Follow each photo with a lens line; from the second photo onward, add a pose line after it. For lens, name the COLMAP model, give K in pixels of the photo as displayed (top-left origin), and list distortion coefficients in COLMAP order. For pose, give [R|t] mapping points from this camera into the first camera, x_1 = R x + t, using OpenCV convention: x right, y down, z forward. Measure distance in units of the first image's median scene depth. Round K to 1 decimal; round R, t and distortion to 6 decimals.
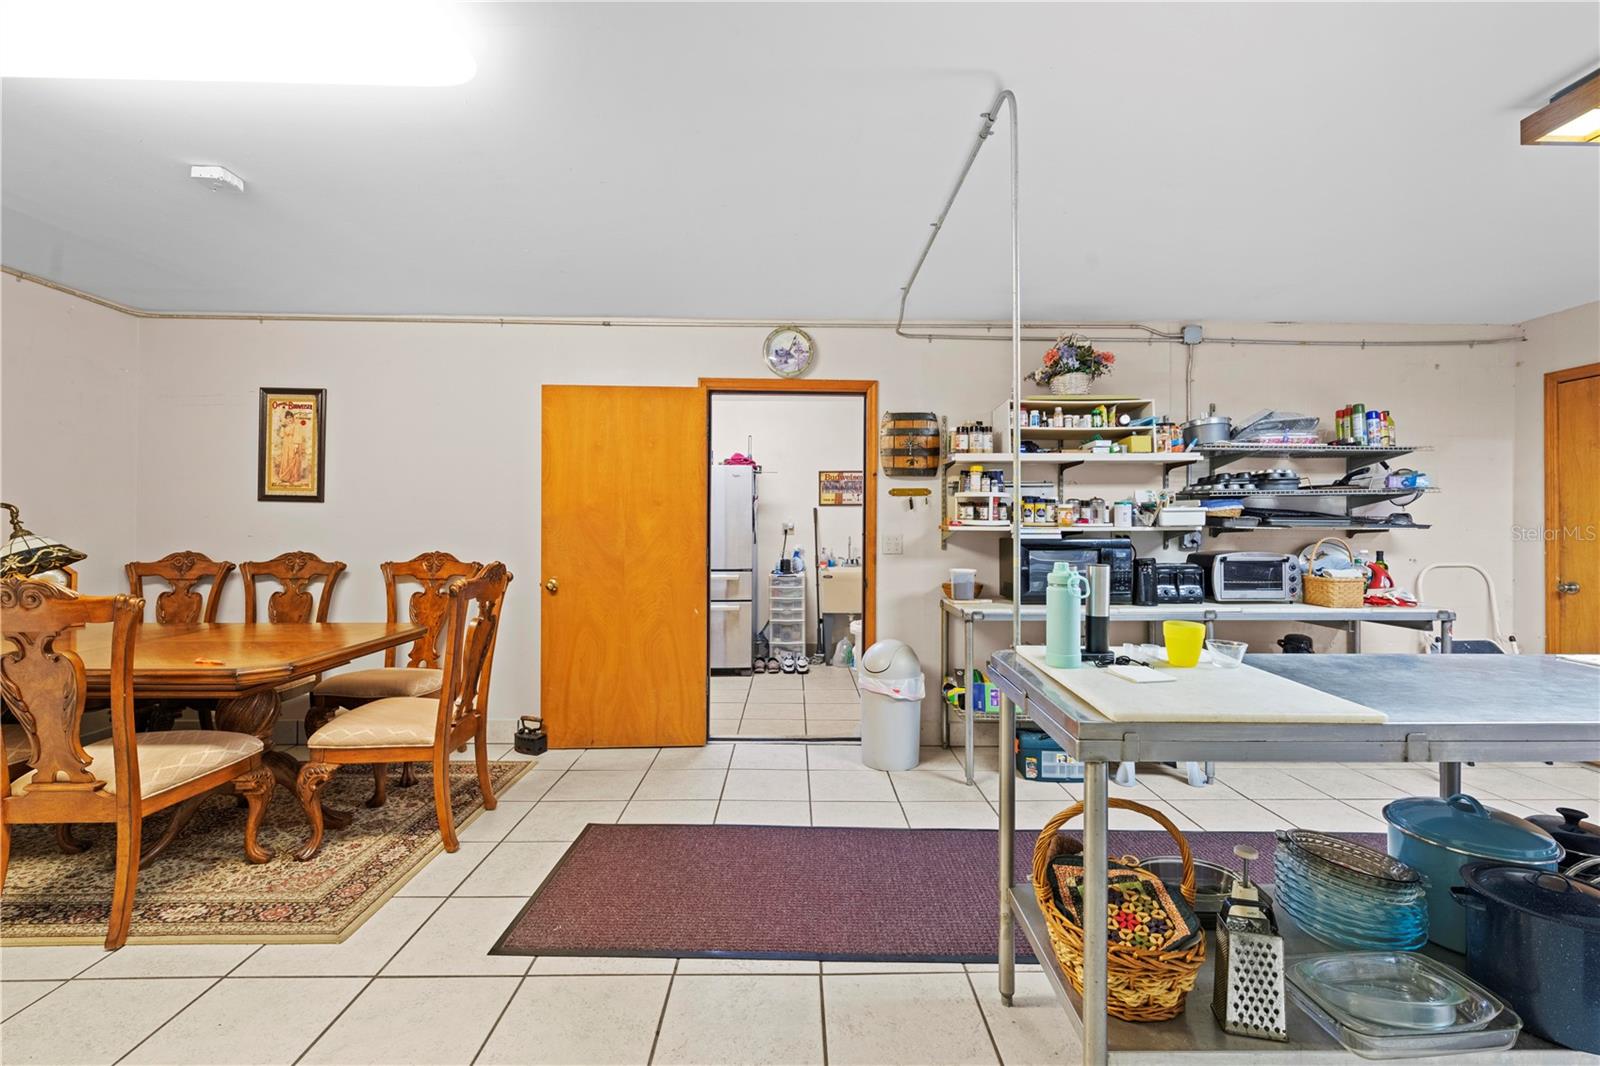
lens RADIAL K [[696.5, 0, 809.0], [0, 696.5, 520.7], [0, 0, 1]] dist [0.000406, -0.000389]
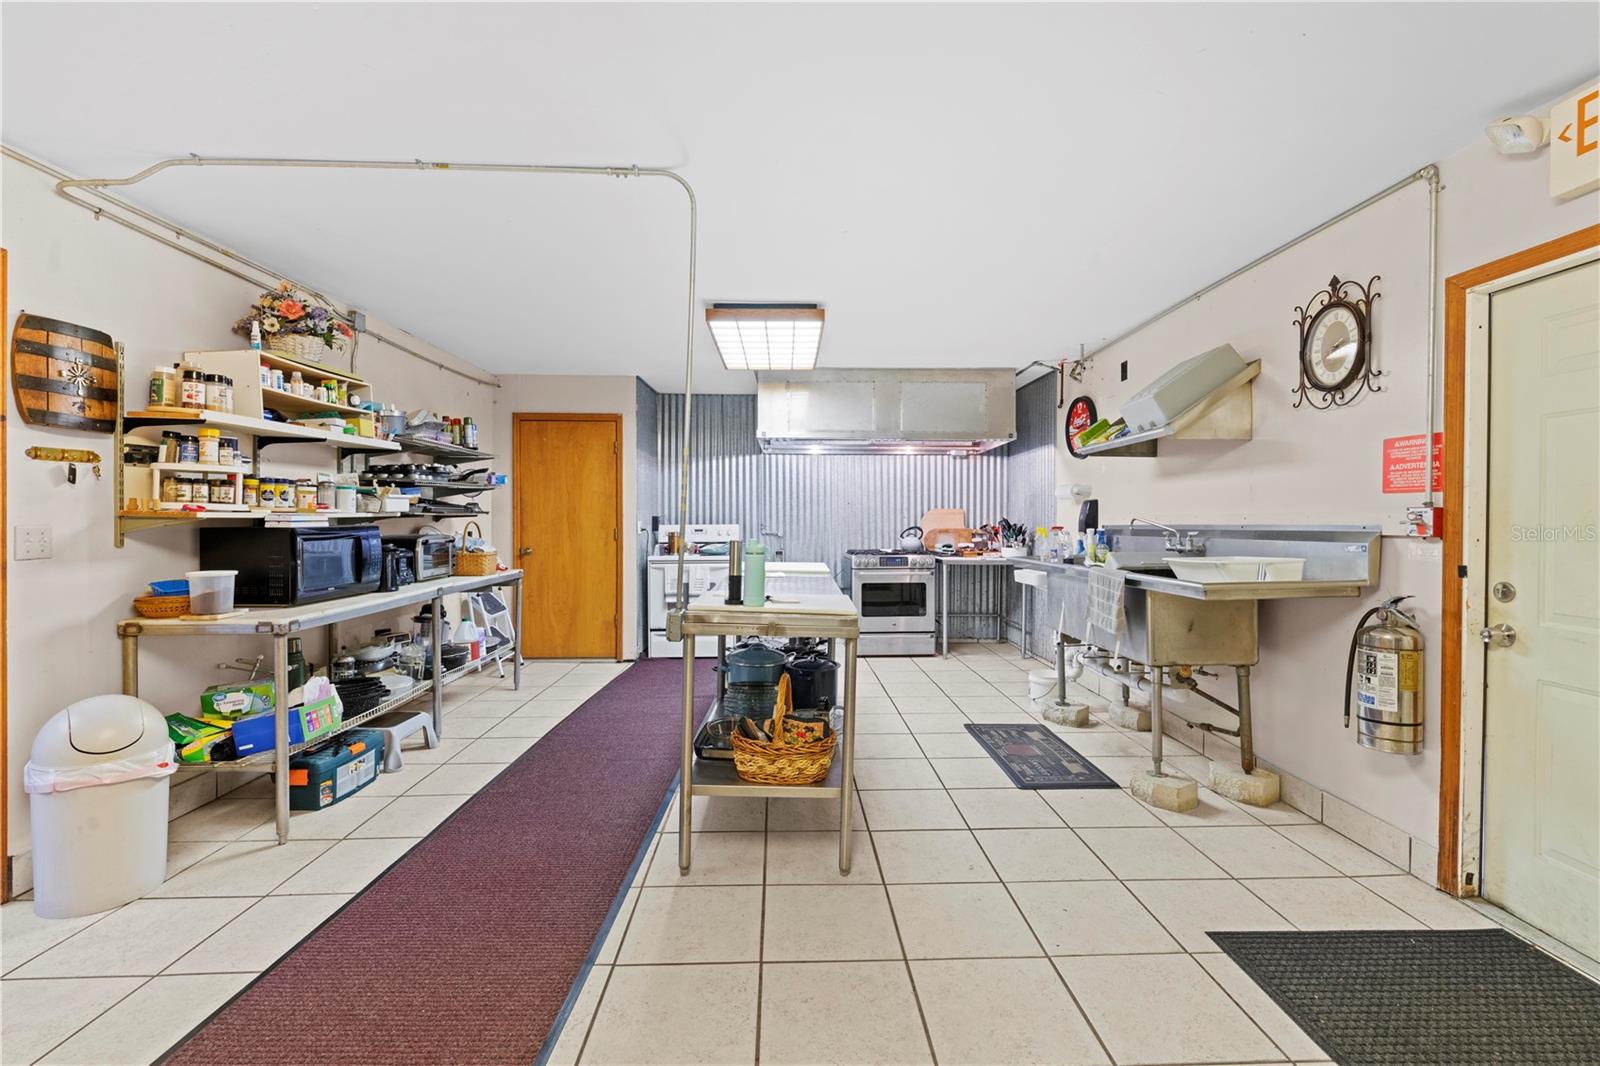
lens RADIAL K [[696.5, 0, 809.0], [0, 696.5, 520.7], [0, 0, 1]] dist [0.000406, -0.000389]
pose [[-0.016183, -0.010732, 0.999811, -0.501983], [-0.009232, 0.999901, 0.010583, 0.003874], [-0.999826, -0.009059, -0.016280, 0.387604]]
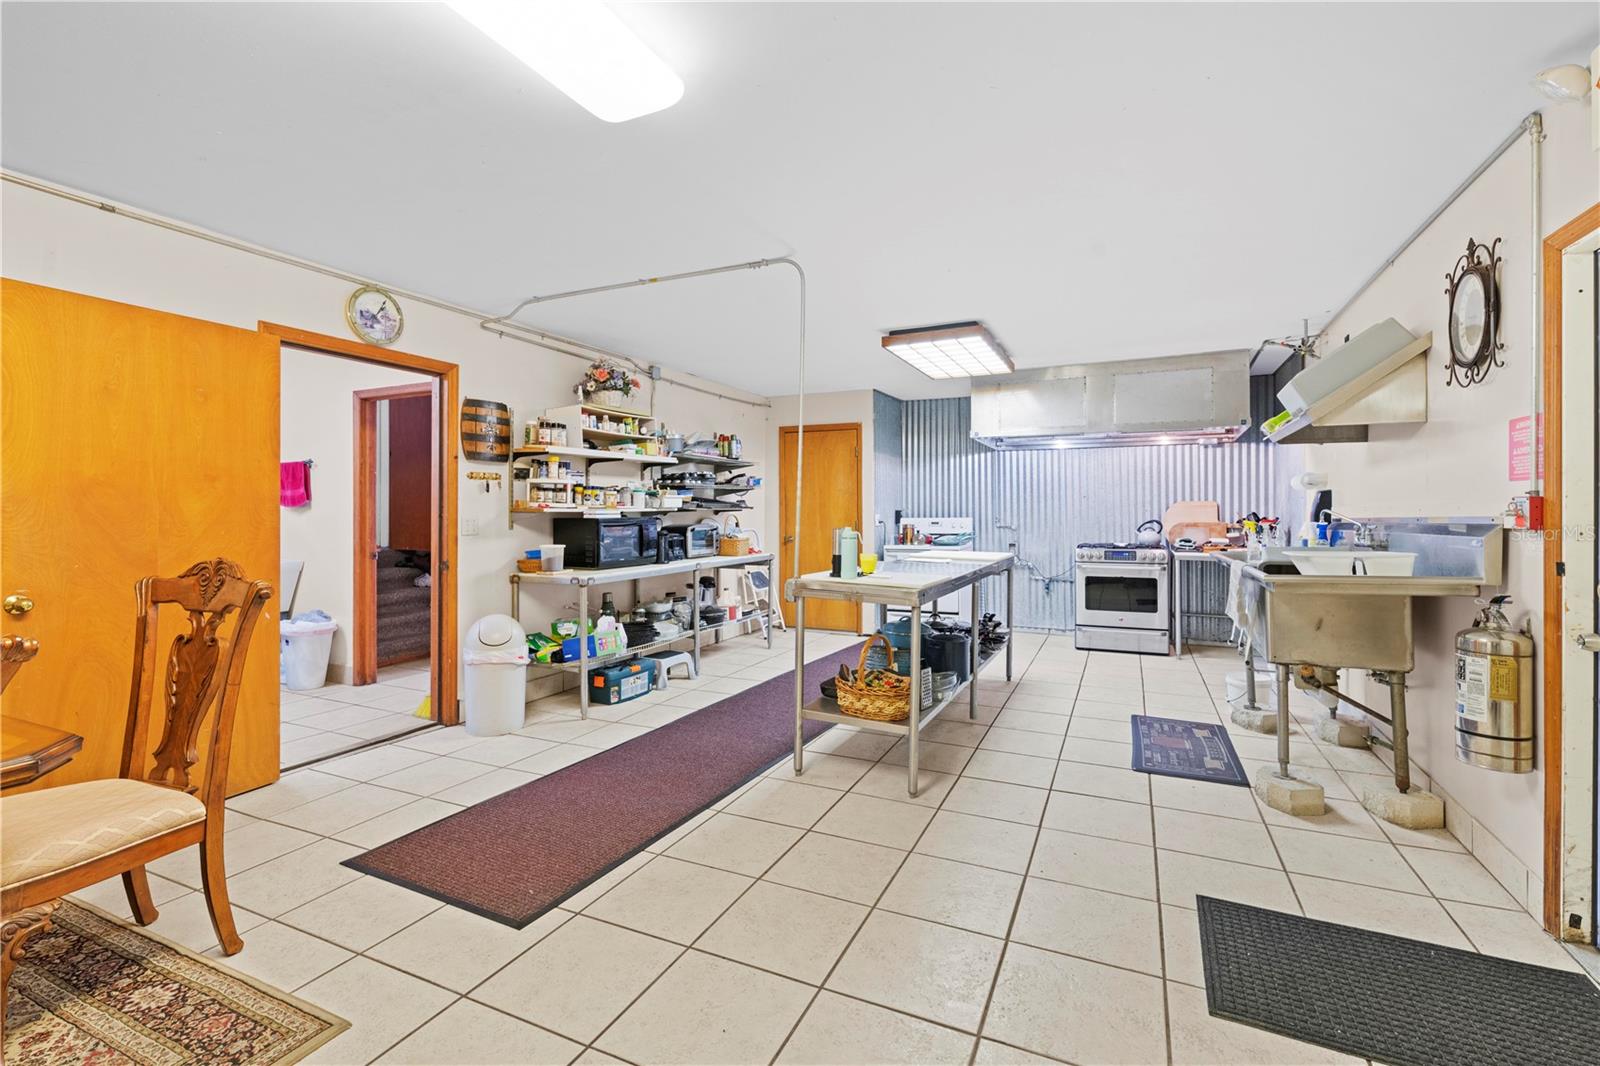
lens RADIAL K [[701.6, 0, 817.4], [0, 701.6, 508.1], [0, 0, 1]] dist [0.000533, -0.000198]
pose [[0.430474, -0.001496, 0.902602, -0.638522], [-0.003357, 0.999989, 0.003259, 0.002503], [-0.902597, -0.004433, 0.430464, 0.091989]]
